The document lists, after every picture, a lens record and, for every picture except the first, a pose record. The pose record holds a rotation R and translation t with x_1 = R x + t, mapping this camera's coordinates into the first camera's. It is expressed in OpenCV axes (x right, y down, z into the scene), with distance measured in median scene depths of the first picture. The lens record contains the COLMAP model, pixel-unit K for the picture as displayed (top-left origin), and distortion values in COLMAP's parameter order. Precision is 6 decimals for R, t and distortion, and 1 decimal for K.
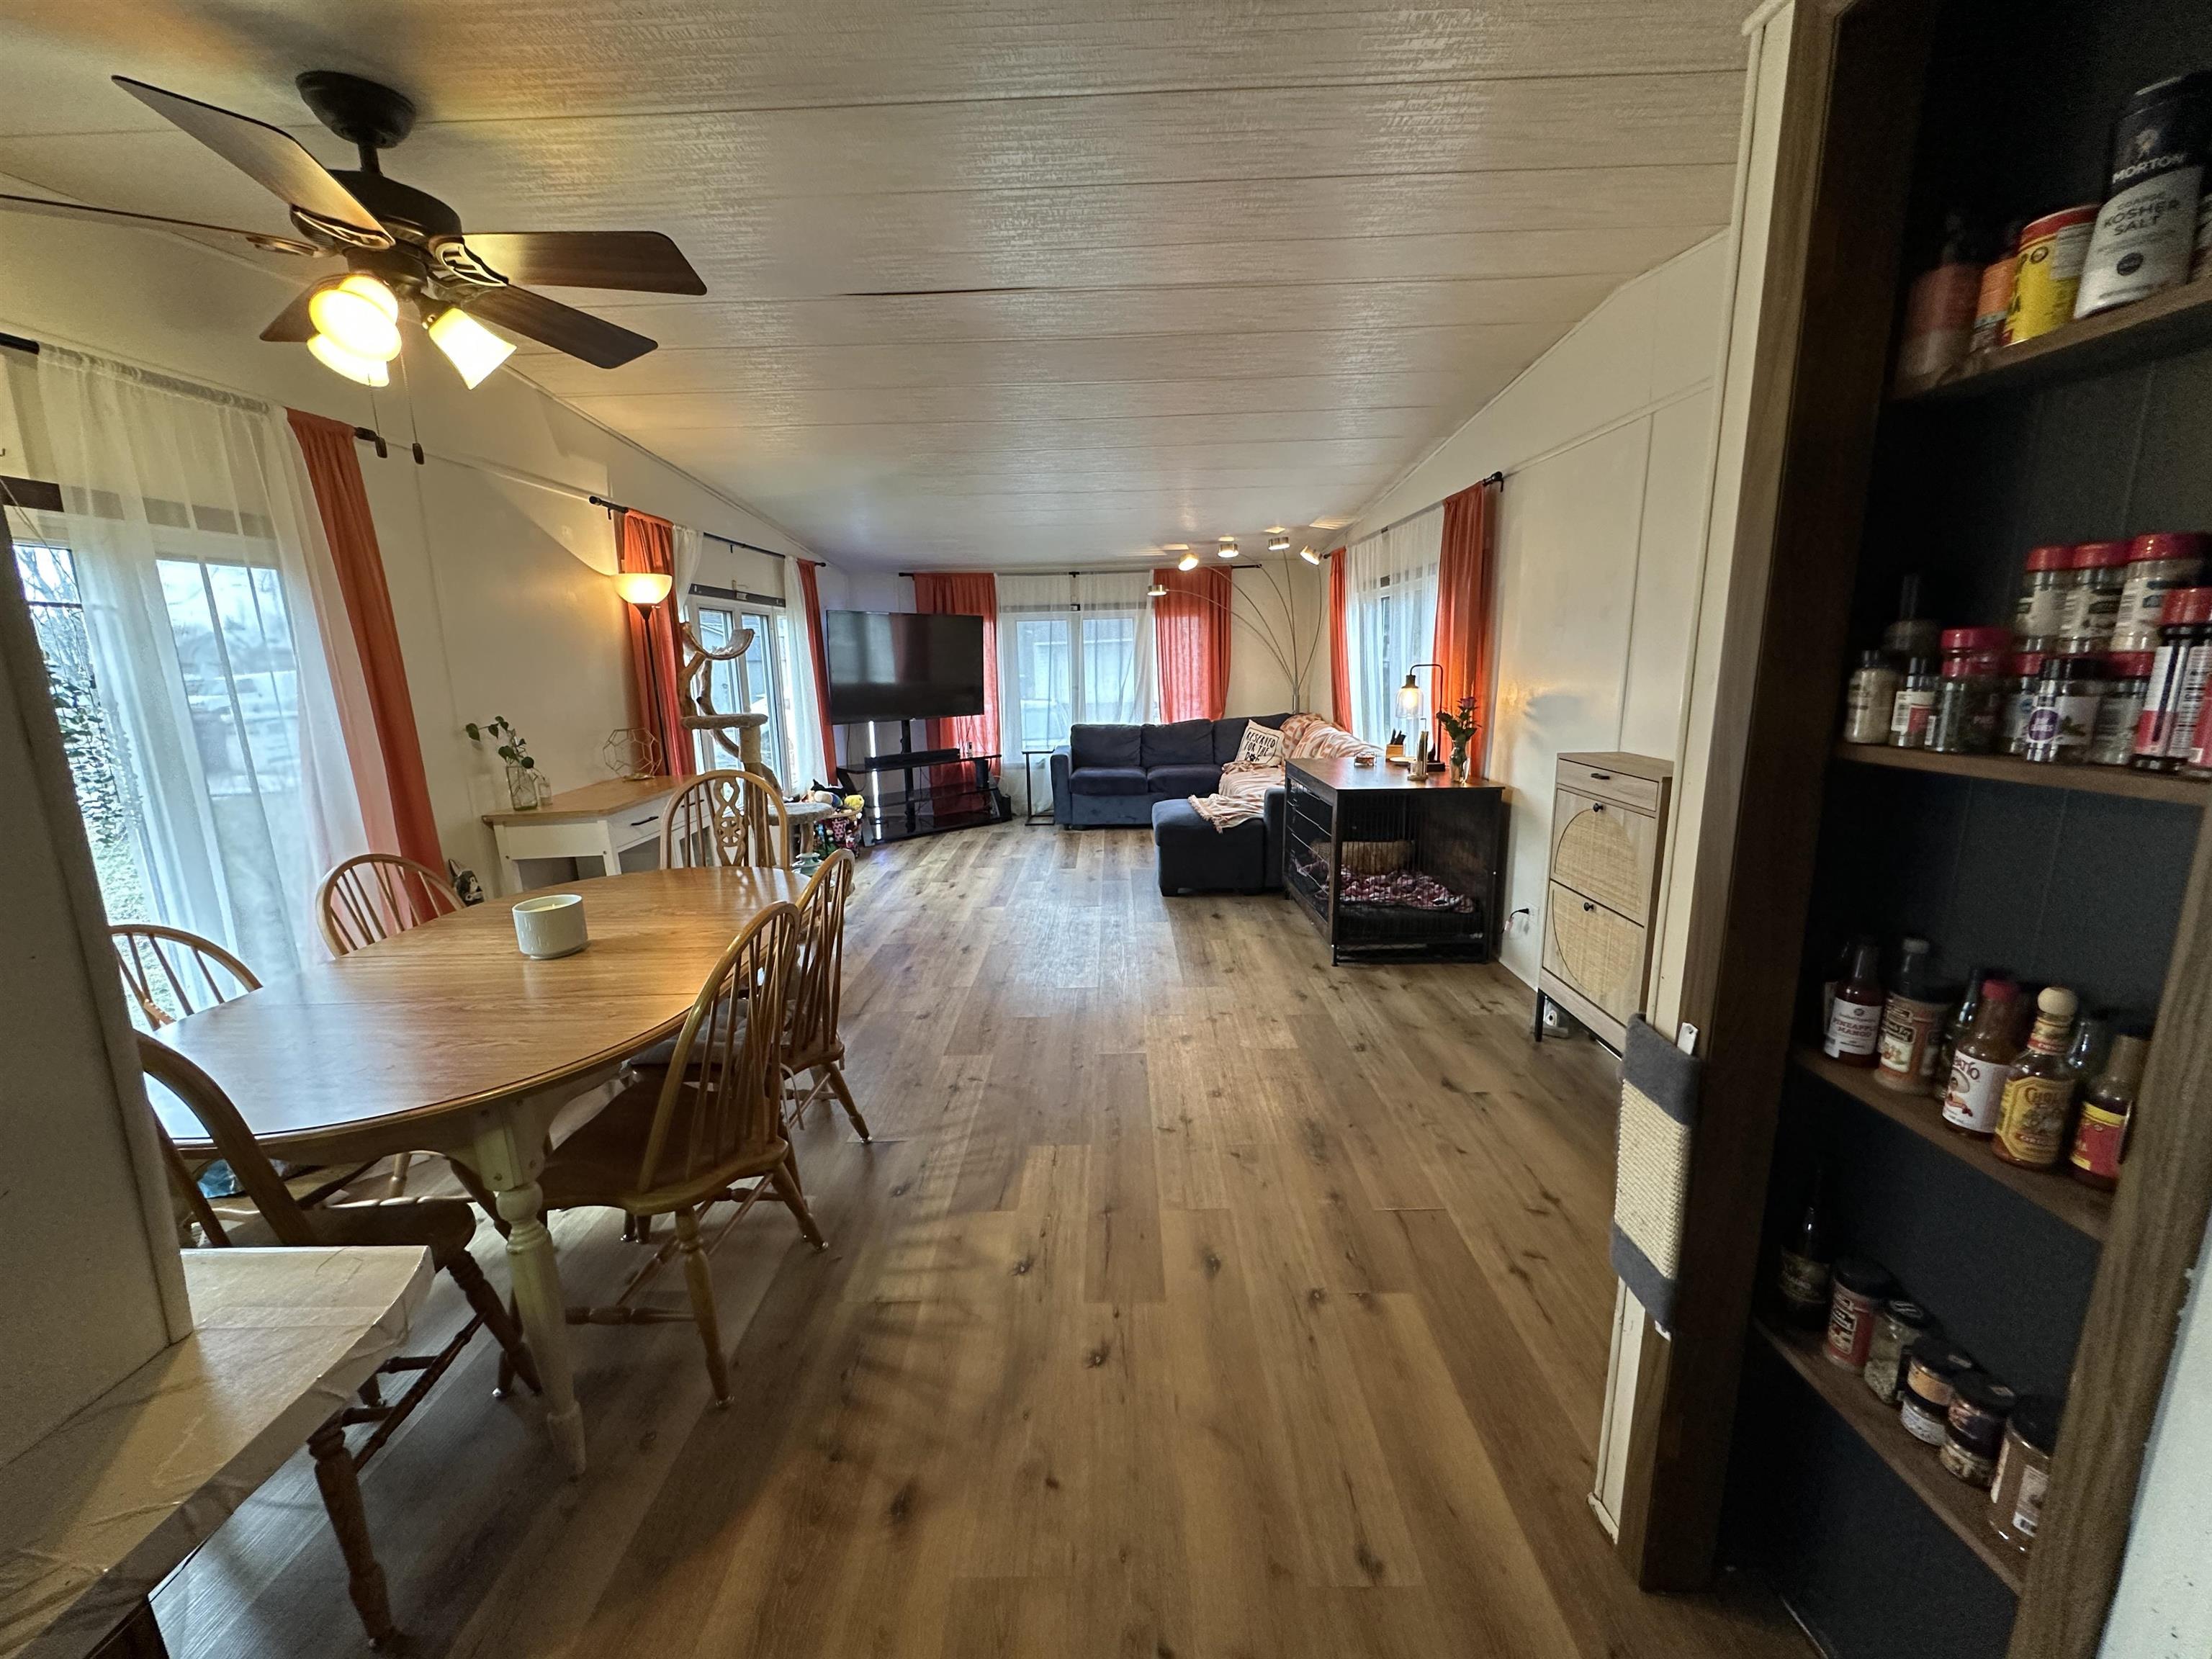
lens RADIAL K [[877.1, 0, 1104.9], [0, 877.1, 828.1], [0, 0, 1]] dist [-0.005931, 0.000690]
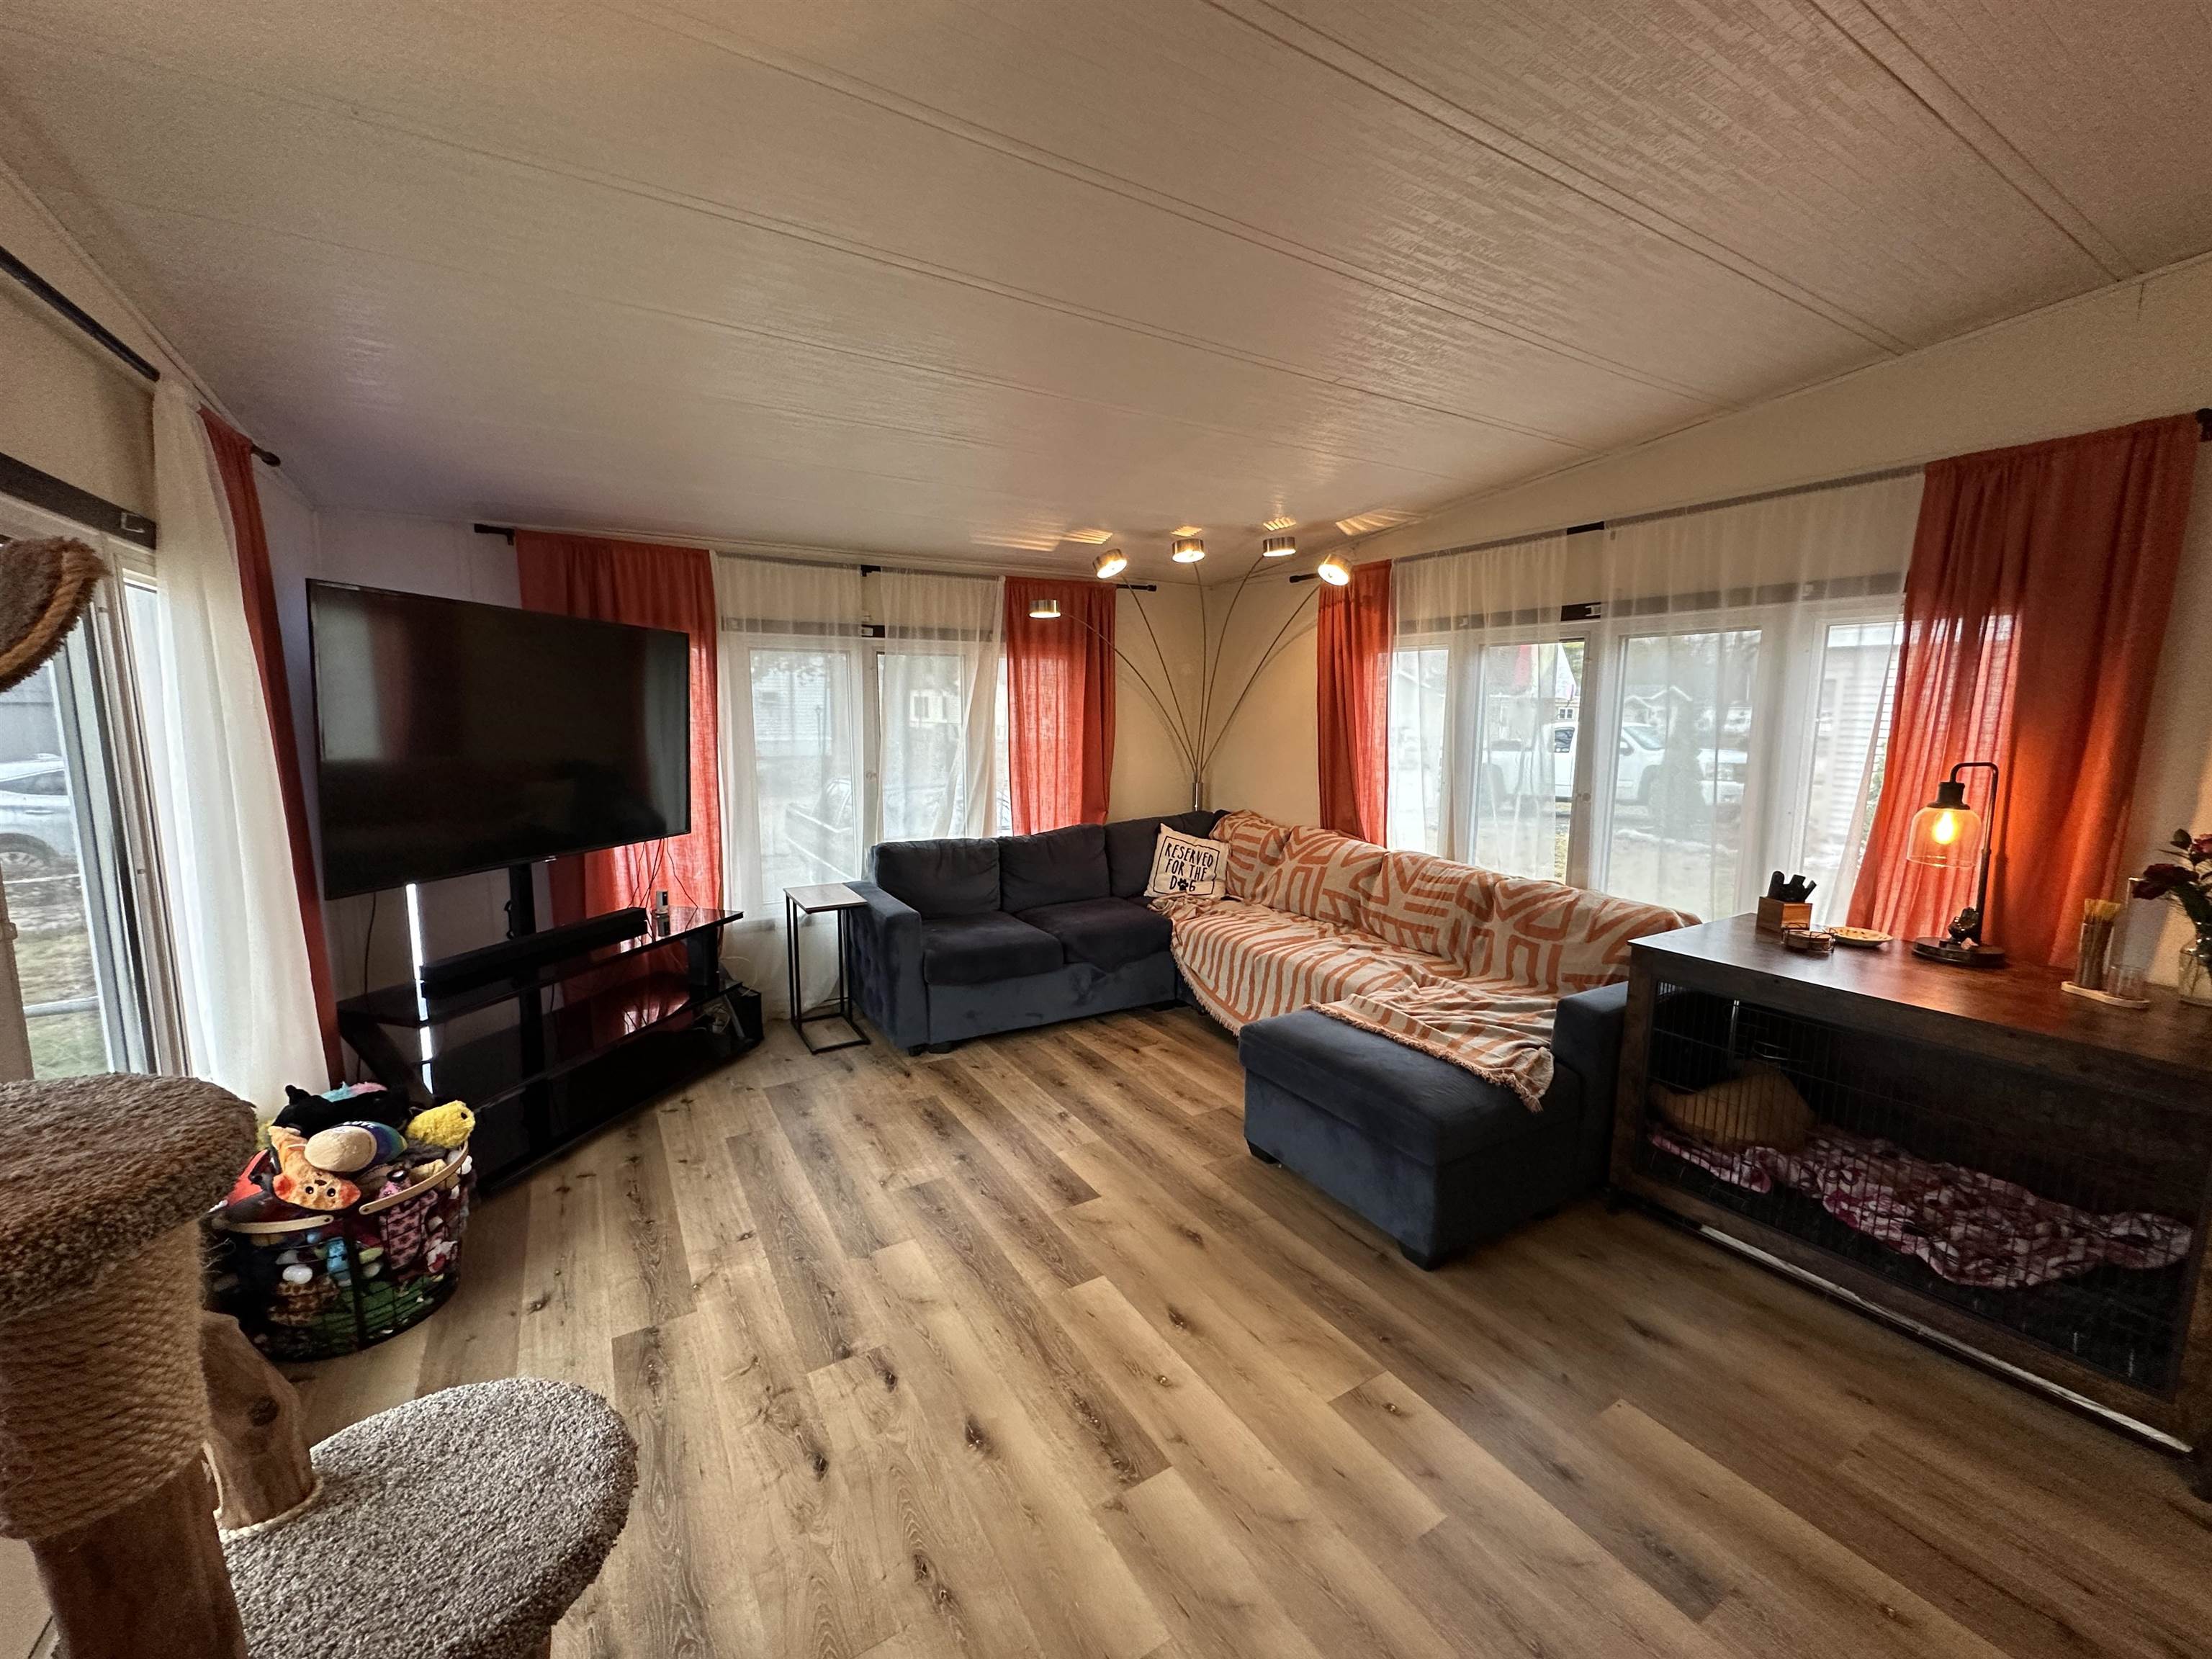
lens RADIAL K [[877.1, 0, 1102.6], [0, 877.1, 832.7], [0, 0, 1]] dist [-0.005931, 0.000690]
pose [[0.854783, -0.047521, 0.516806, -0.305999], [0.078715, 0.996150, -0.038596, -0.146198], [-0.512982, 0.073672, 0.855232, 0.726219]]
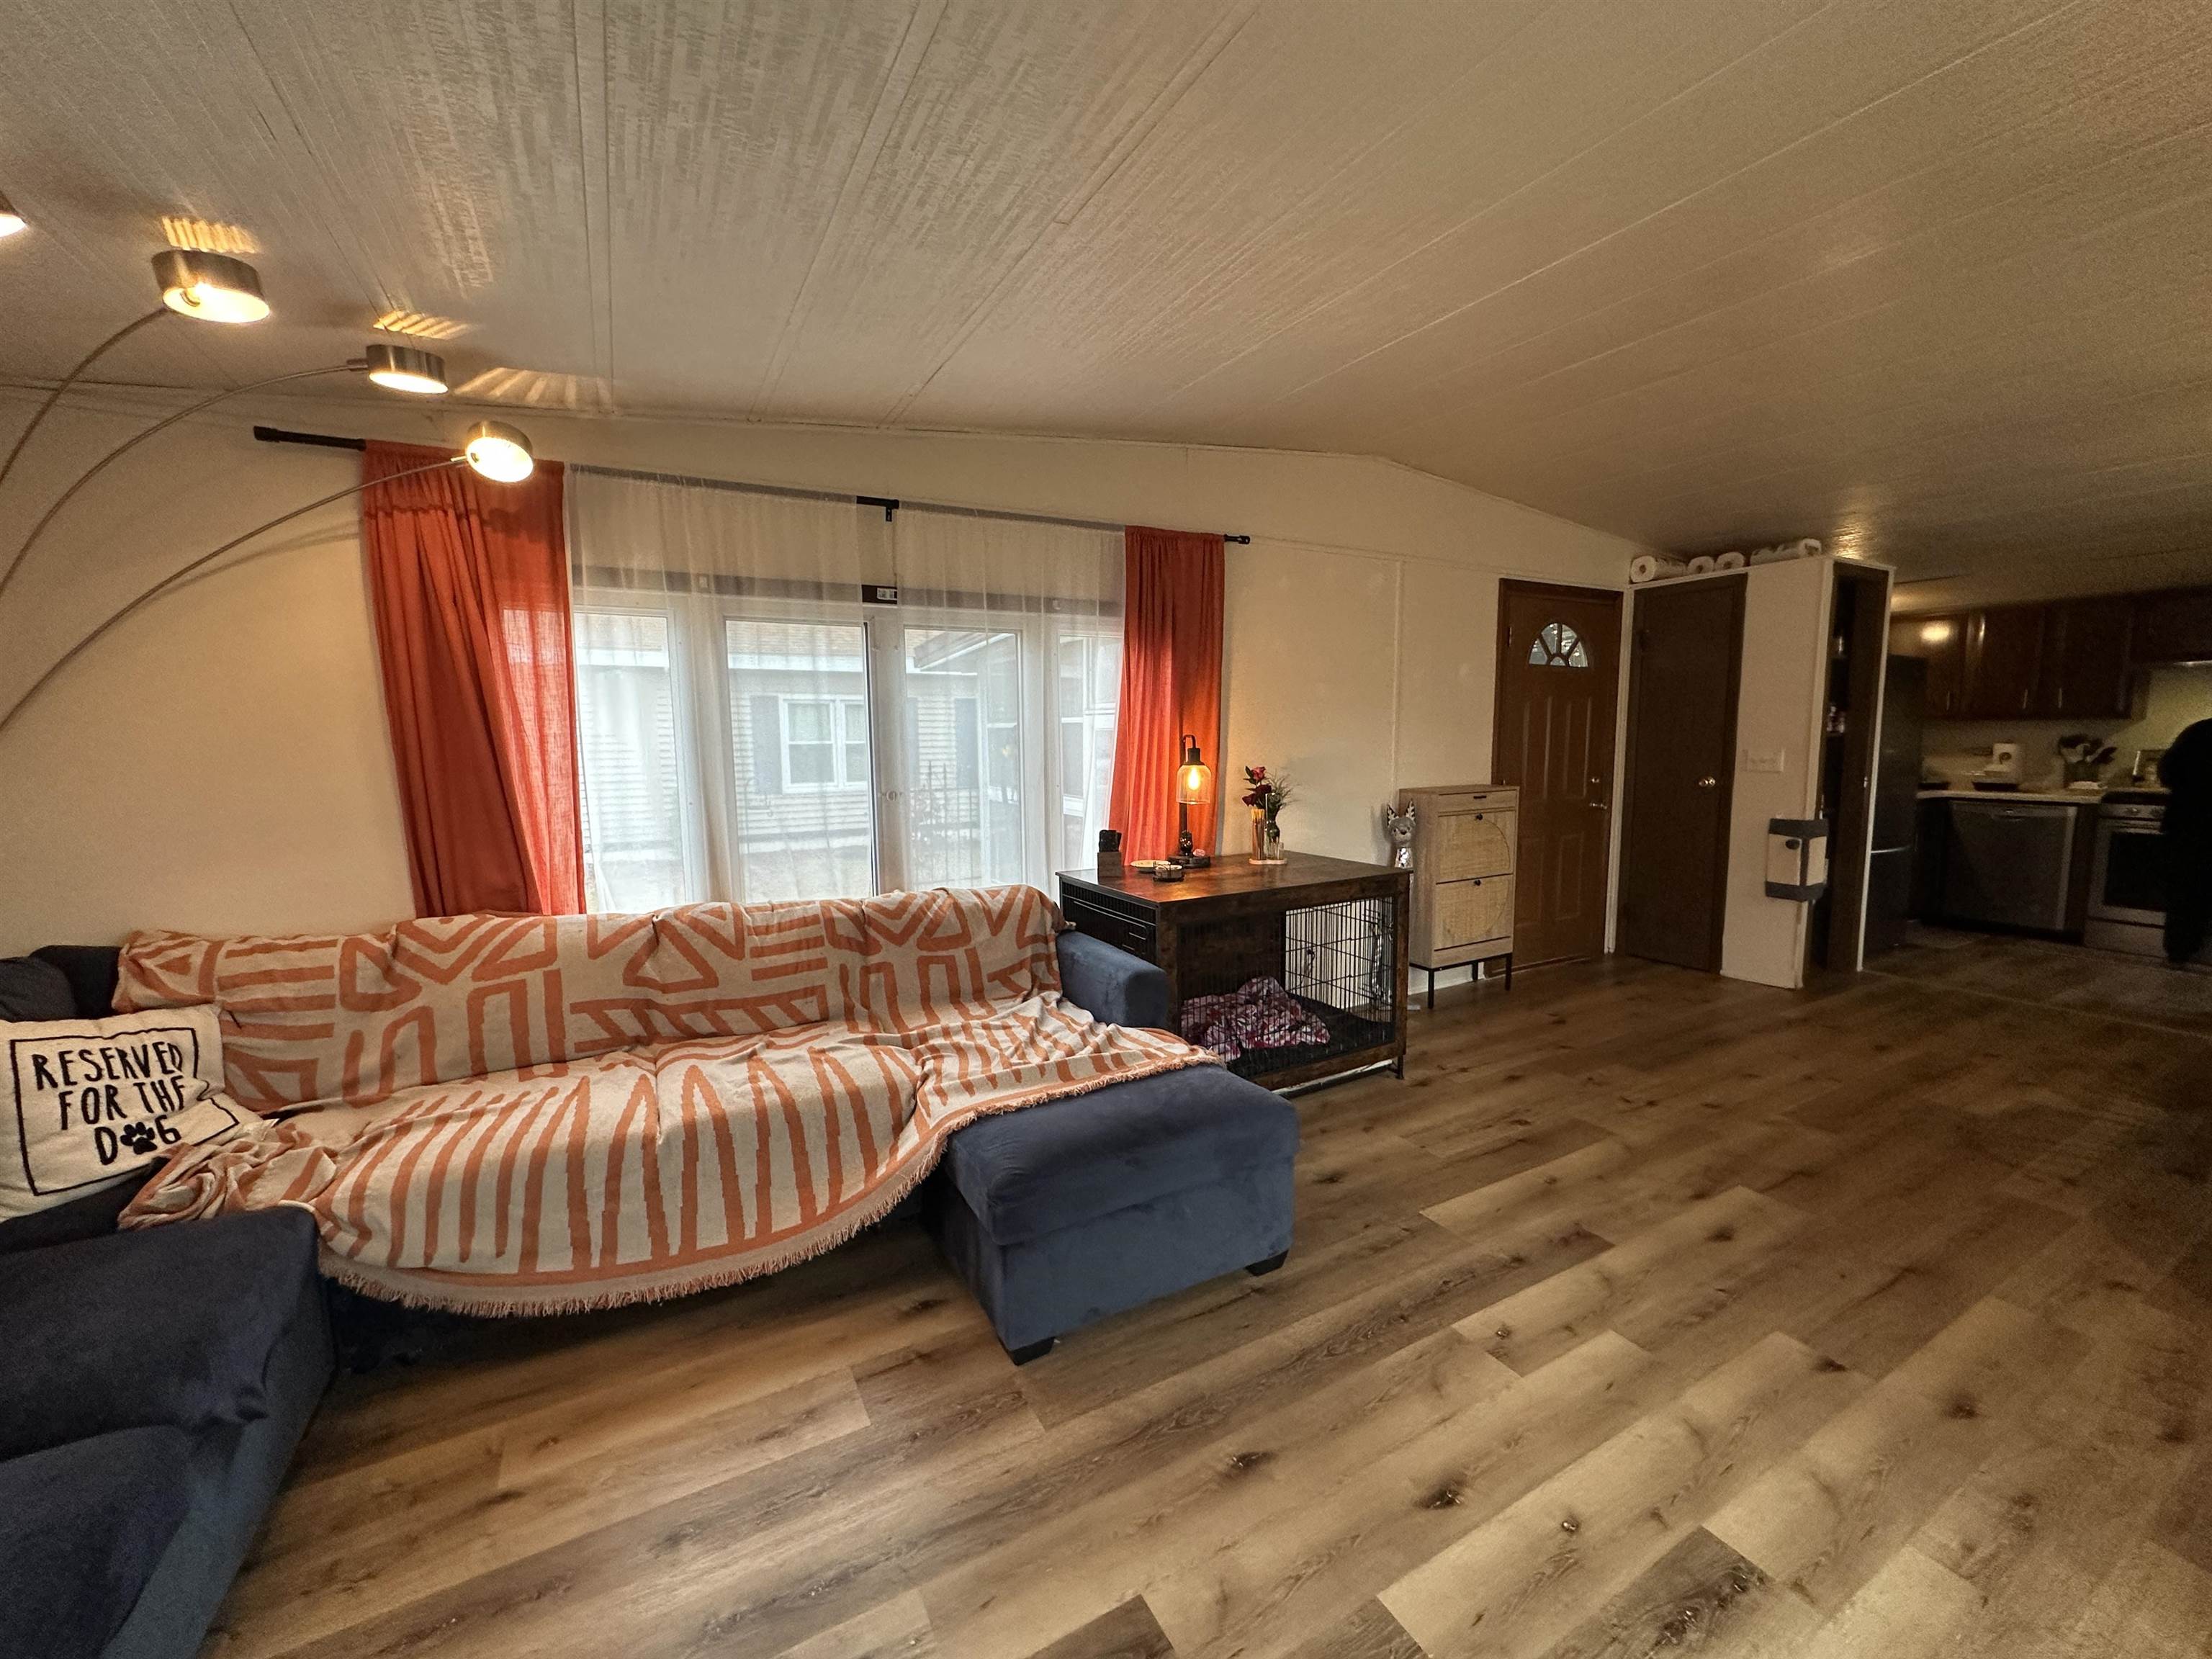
lens RADIAL K [[877.1, 0, 1104.1], [0, 877.1, 831.1], [0, 0, 1]] dist [-0.005931, 0.000690]
pose [[-0.486313, -0.075569, 0.870511, -0.260040], [0.192702, 0.962448, 0.191204, -0.237258], [-0.852271, 0.260734, -0.453489, 1.274856]]
